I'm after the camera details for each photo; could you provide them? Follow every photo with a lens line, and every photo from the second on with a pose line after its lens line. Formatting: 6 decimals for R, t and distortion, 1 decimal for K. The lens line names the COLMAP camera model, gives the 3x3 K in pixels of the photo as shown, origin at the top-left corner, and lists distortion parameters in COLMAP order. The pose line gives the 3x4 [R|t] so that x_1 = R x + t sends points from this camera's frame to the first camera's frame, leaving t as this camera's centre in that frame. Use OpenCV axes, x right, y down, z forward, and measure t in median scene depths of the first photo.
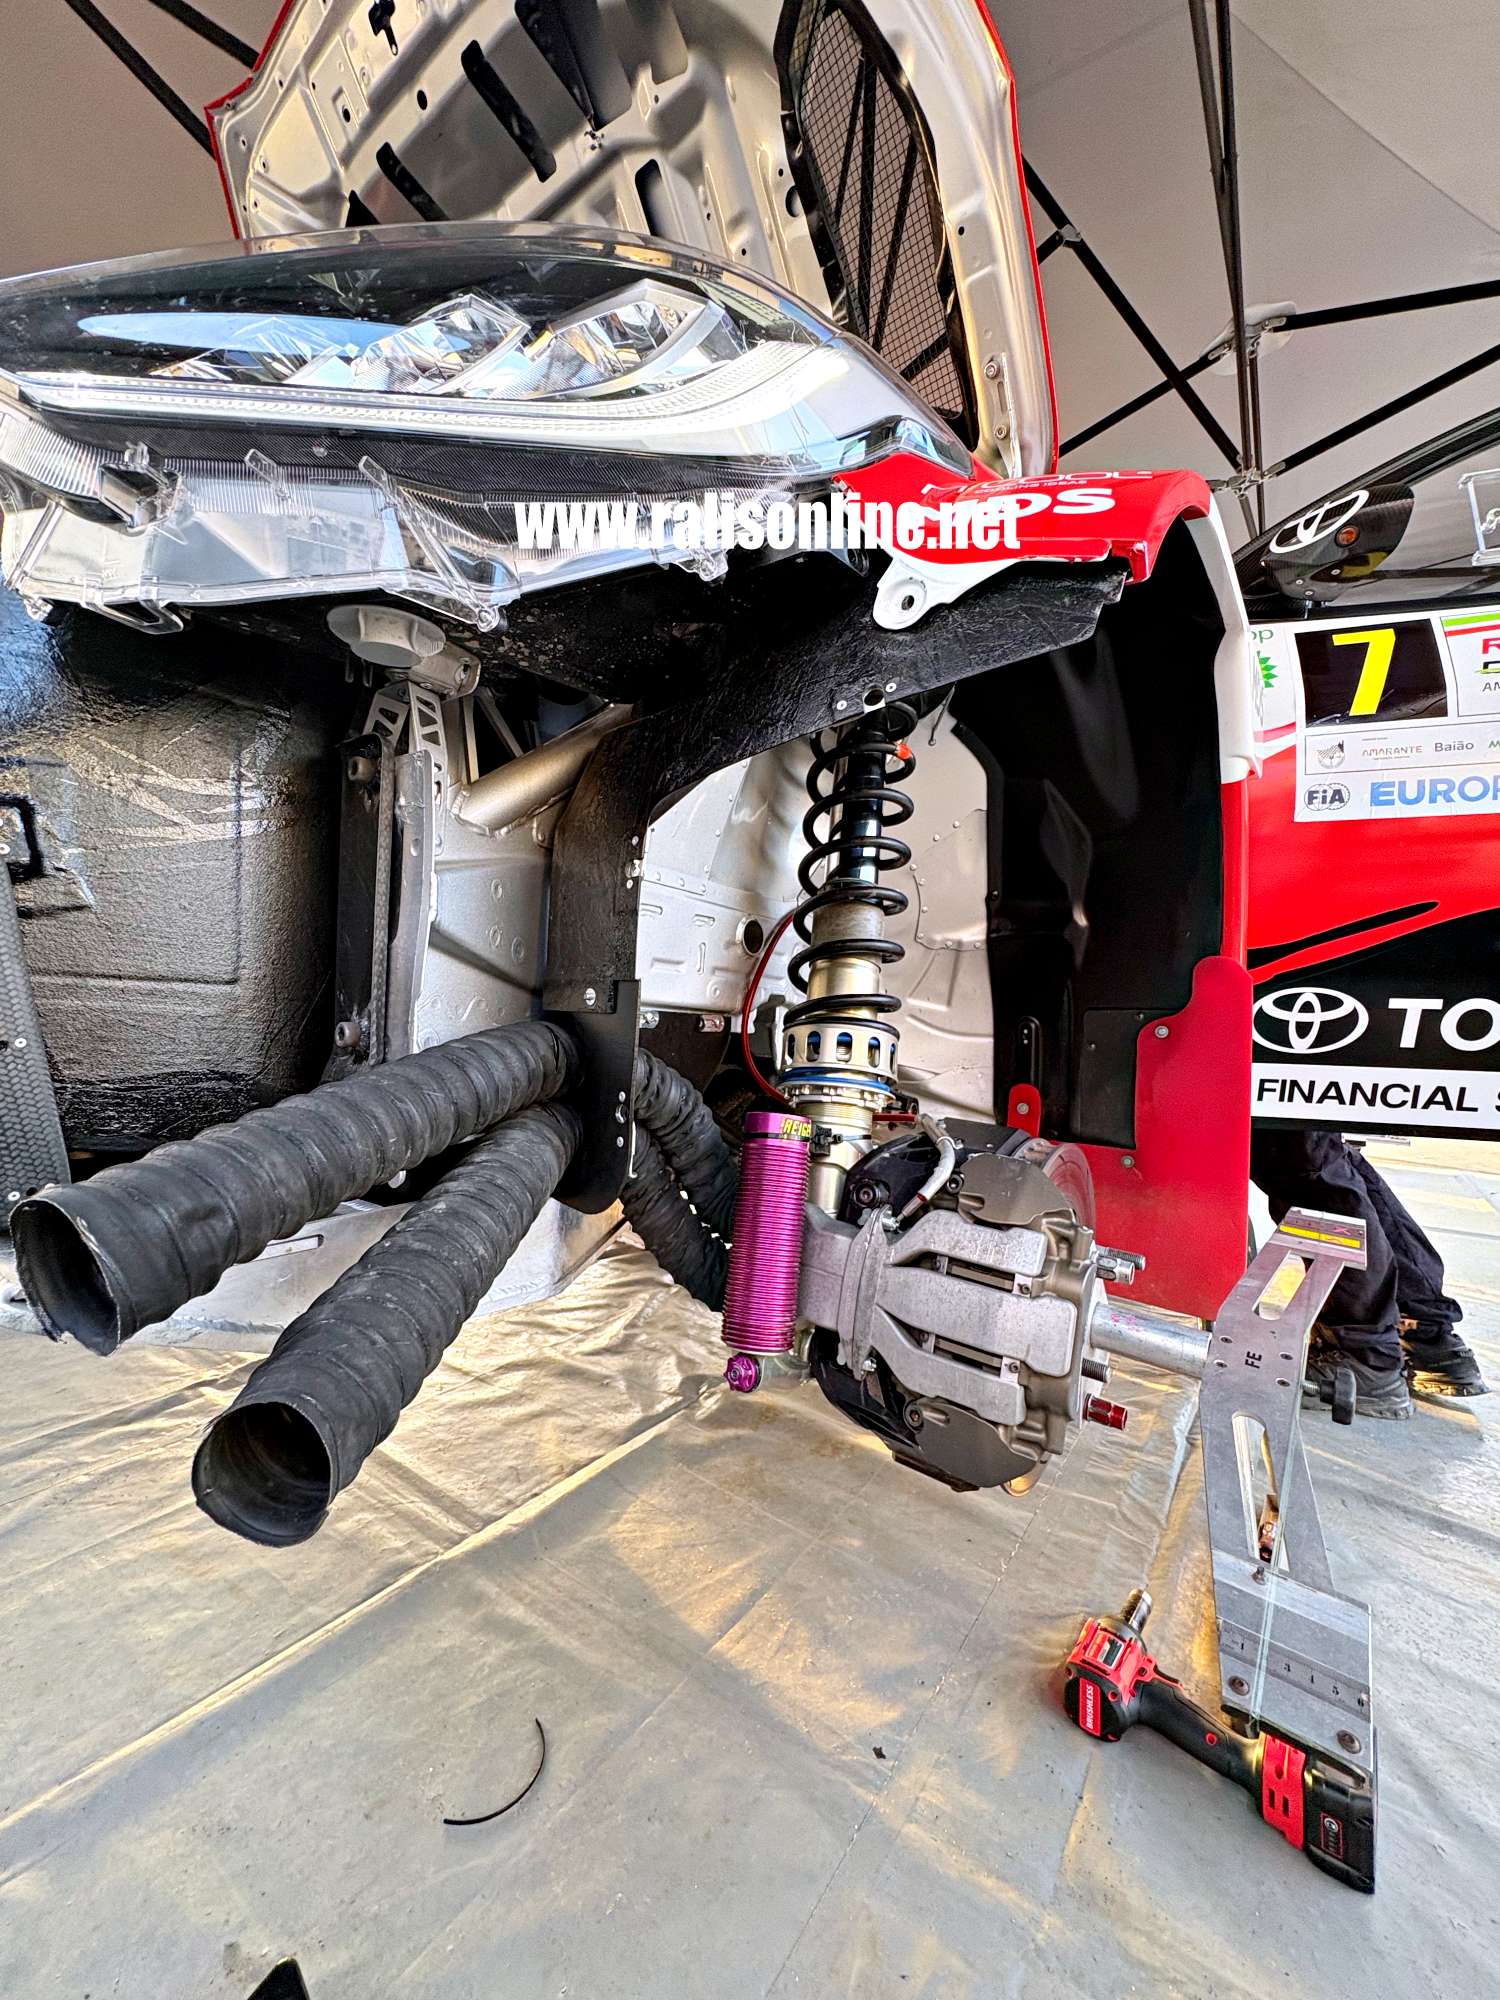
lens RADIAL K [[797.7, 0, 750.0], [0, 797.7, 1000.0], [0, 0, 1]] dist [0.000711, -0.000325]
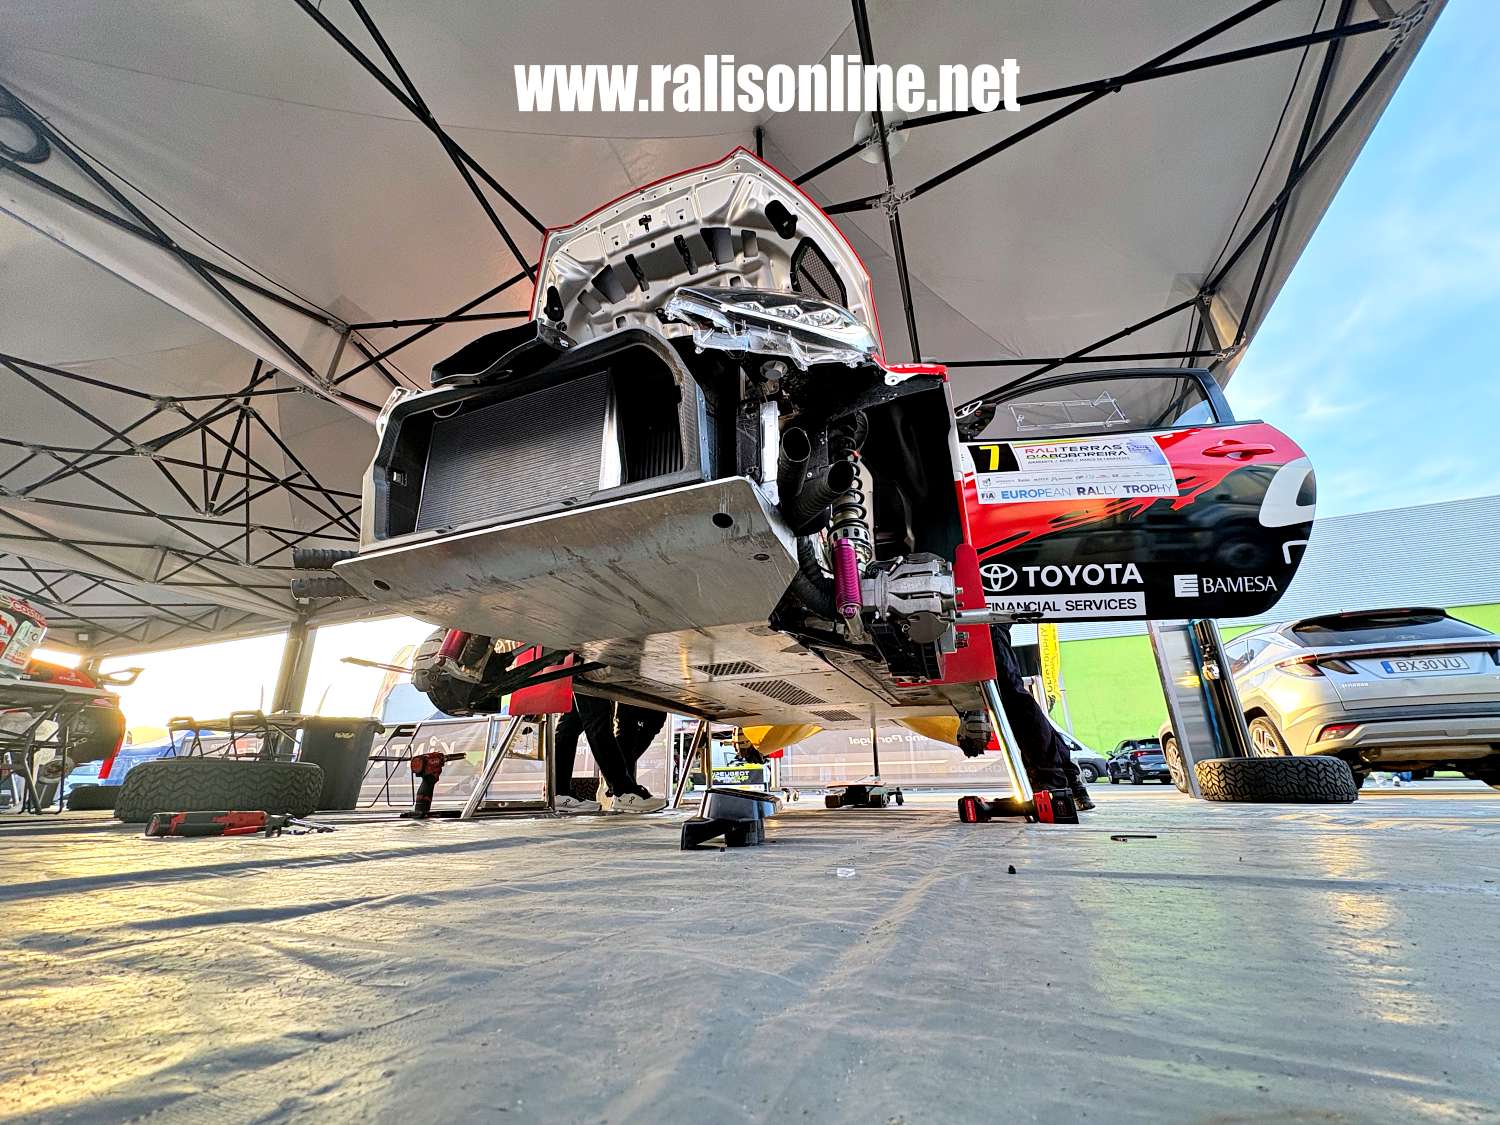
lens RADIAL K [[598.3, 0, 750.0], [0, 598.3, 562.5], [0, 0, 1]] dist [0.000711, -0.000325]
pose [[0.969310, 0.048923, 0.240925, -0.624554], [0.040161, 0.935323, -0.351507, 0.734788], [-0.242539, 0.350395, 0.904653, -0.655331]]
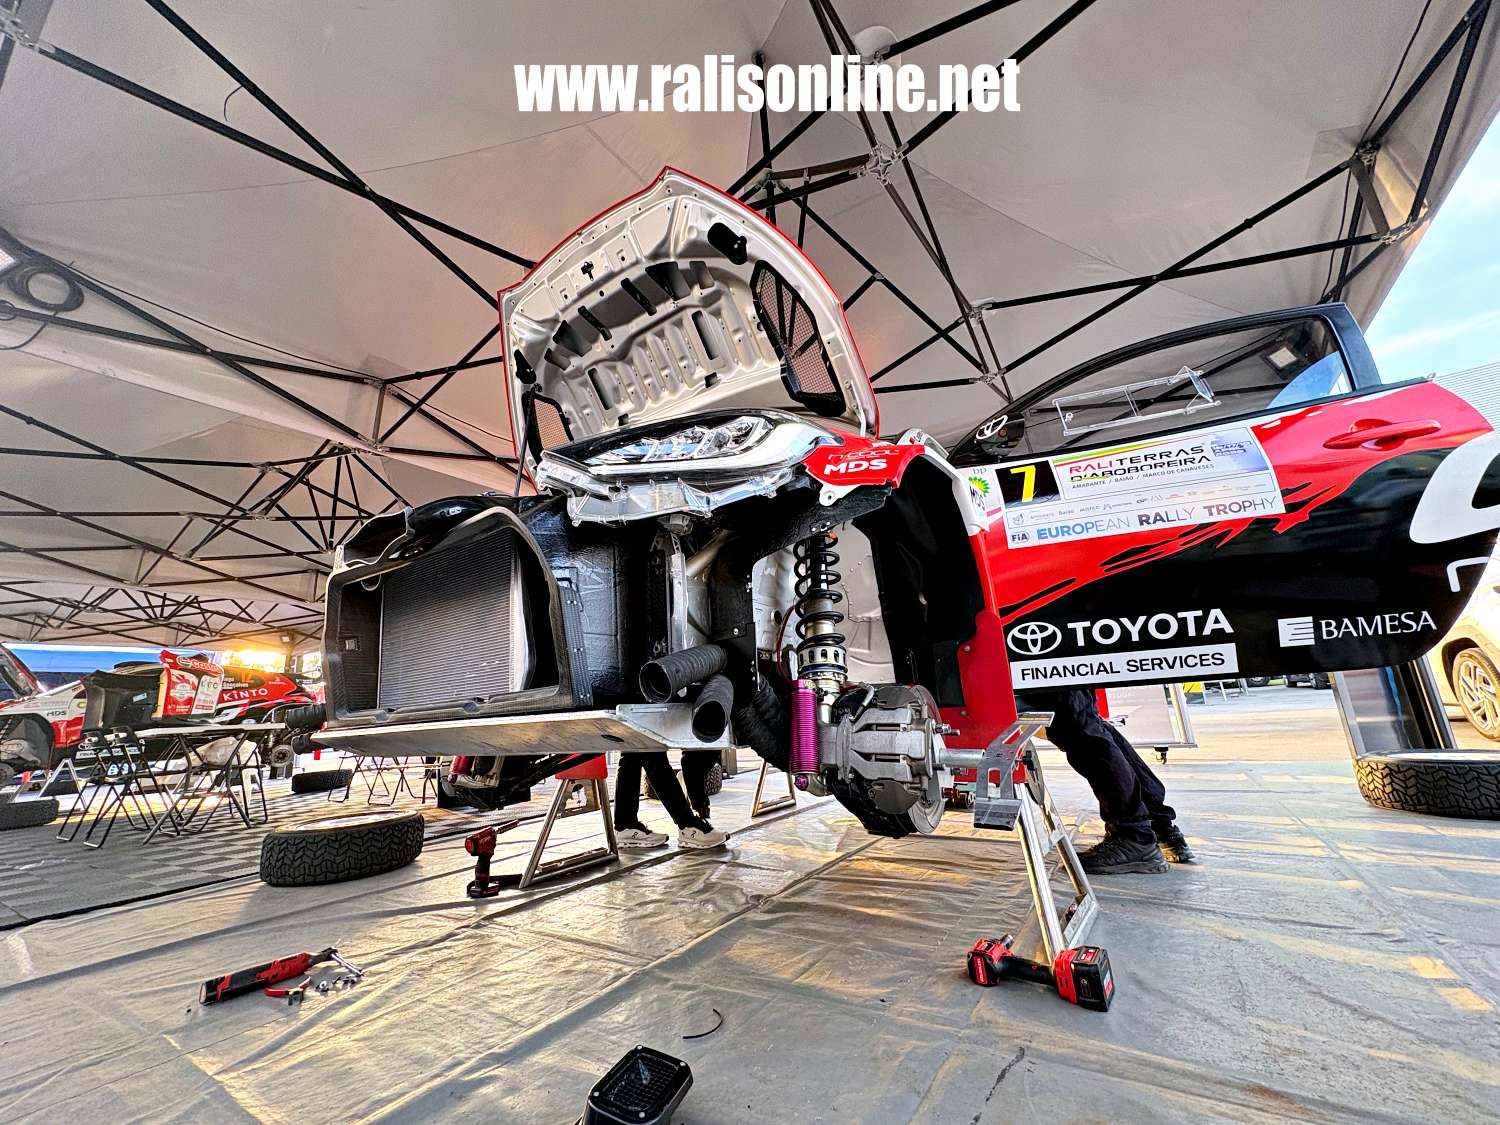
lens RADIAL K [[598.3, 0, 750.0], [0, 598.3, 562.5], [0, 0, 1]] dist [0.000711, -0.000325]
pose [[0.995169, -0.085696, 0.047906, -0.140462], [0.094697, 0.966632, -0.238022, 0.164080], [-0.025910, 0.241409, 0.970078, -0.685404]]
